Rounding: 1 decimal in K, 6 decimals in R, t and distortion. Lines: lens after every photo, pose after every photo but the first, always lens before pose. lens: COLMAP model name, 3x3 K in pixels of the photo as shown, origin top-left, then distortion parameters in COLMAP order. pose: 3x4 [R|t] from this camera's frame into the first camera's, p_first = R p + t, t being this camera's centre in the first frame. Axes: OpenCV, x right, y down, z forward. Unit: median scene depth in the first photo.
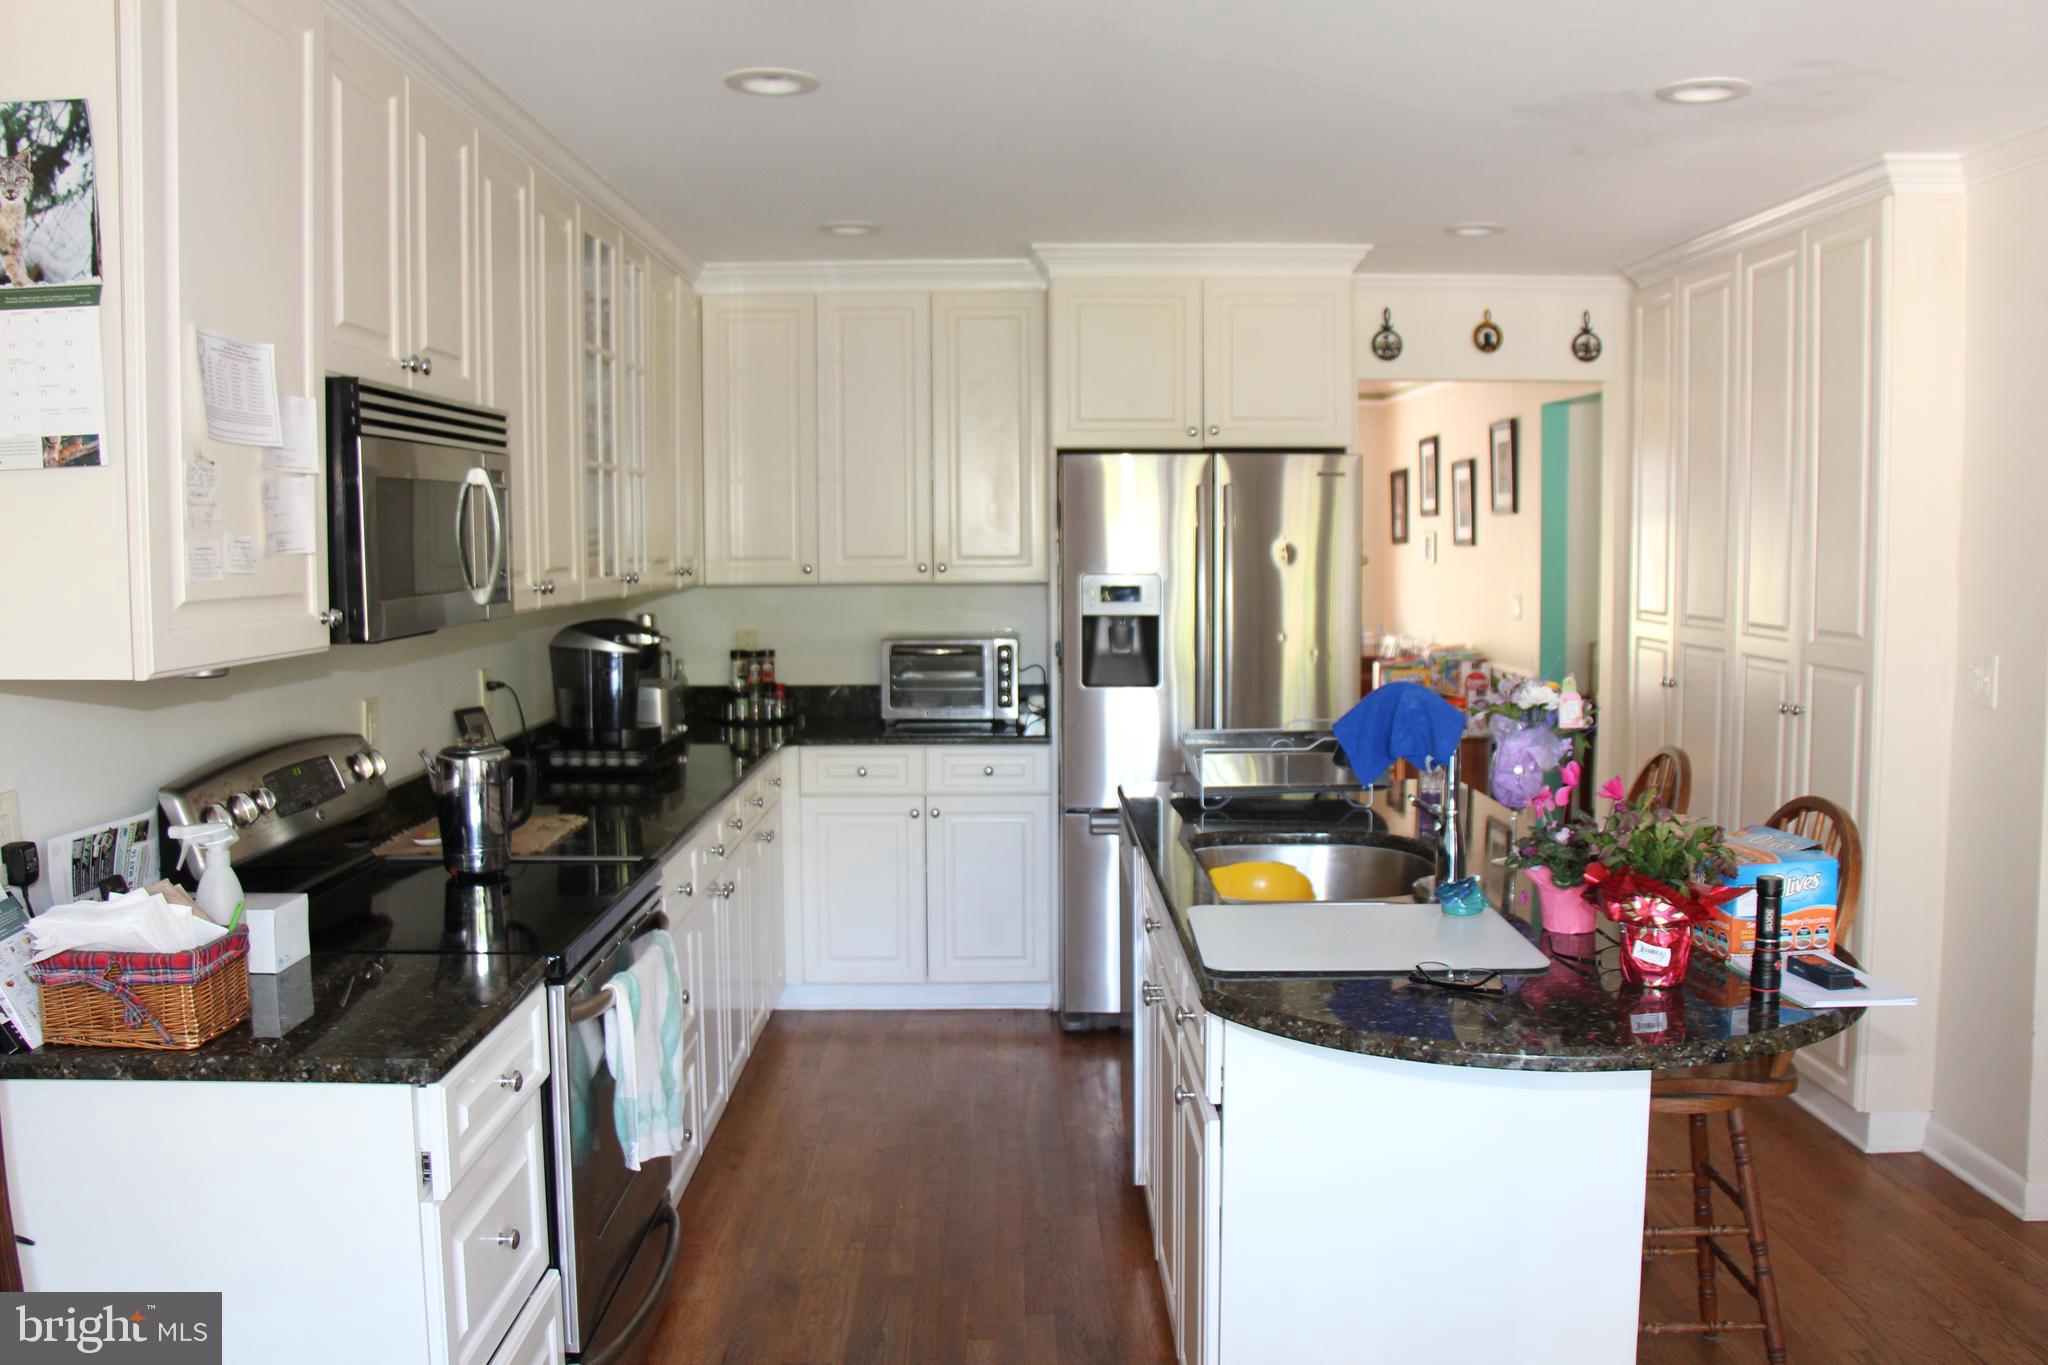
lens RADIAL K [[1721.1, 0, 1020.9], [0, 1721.1, 676.6], [0, 0, 1]] dist [-0.015824, 0.021610]
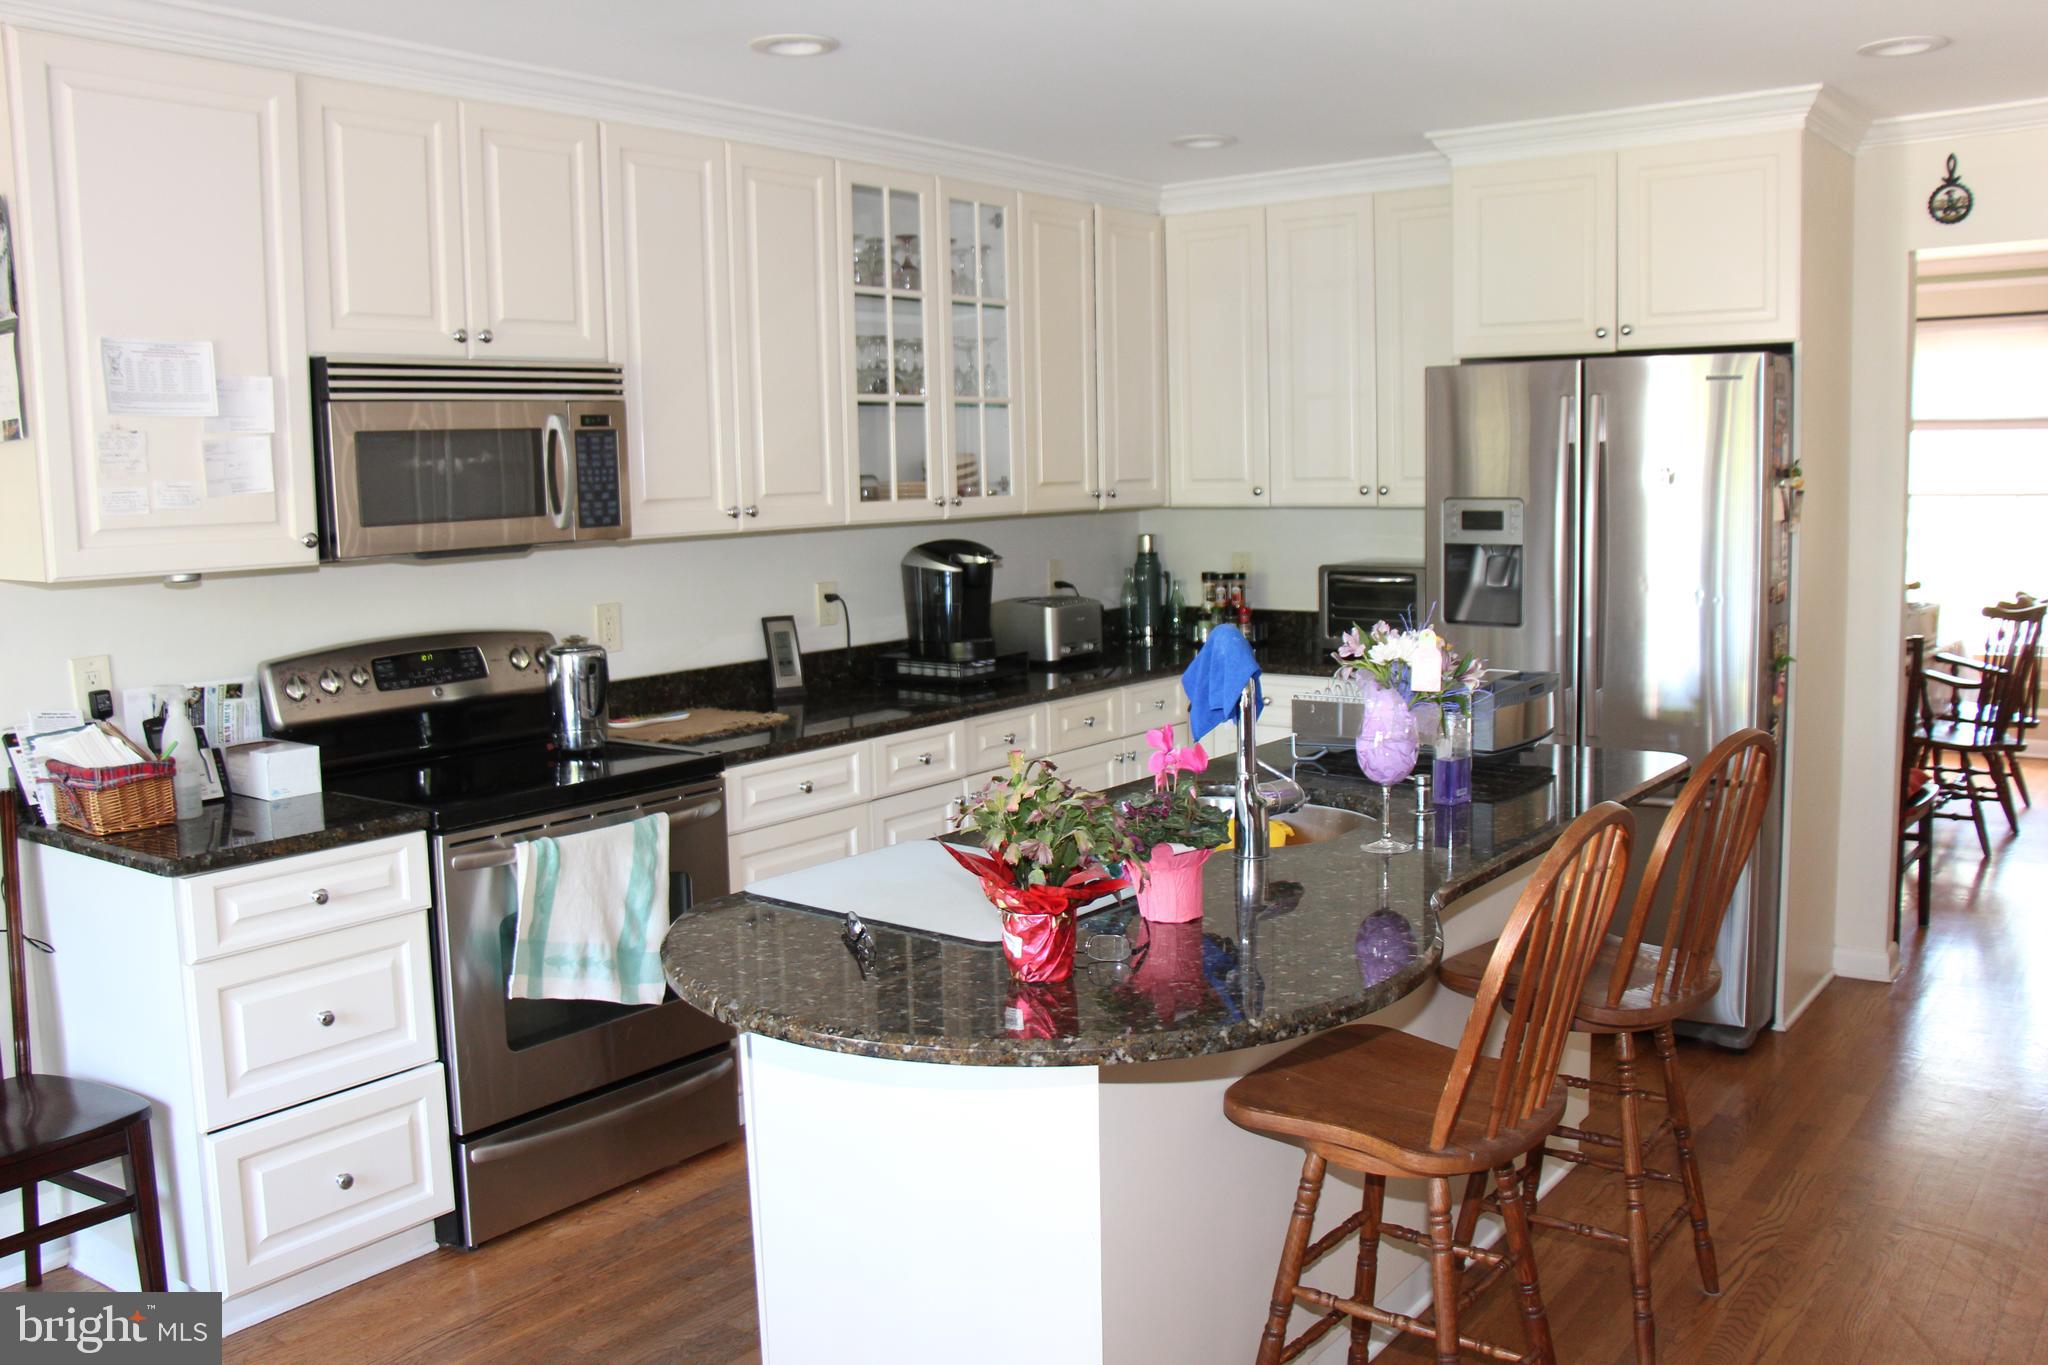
lens RADIAL K [[1849.0, 0, 1024.3], [0, 1849.0, 681.7], [0, 0, 1]] dist [-0.030944, 0.003967]
pose [[0.803056, 0.061598, -0.592711, 0.447413], [-0.033040, 0.997716, 0.058923, -0.013599], [0.594987, -0.027735, 0.803257, 0.090612]]
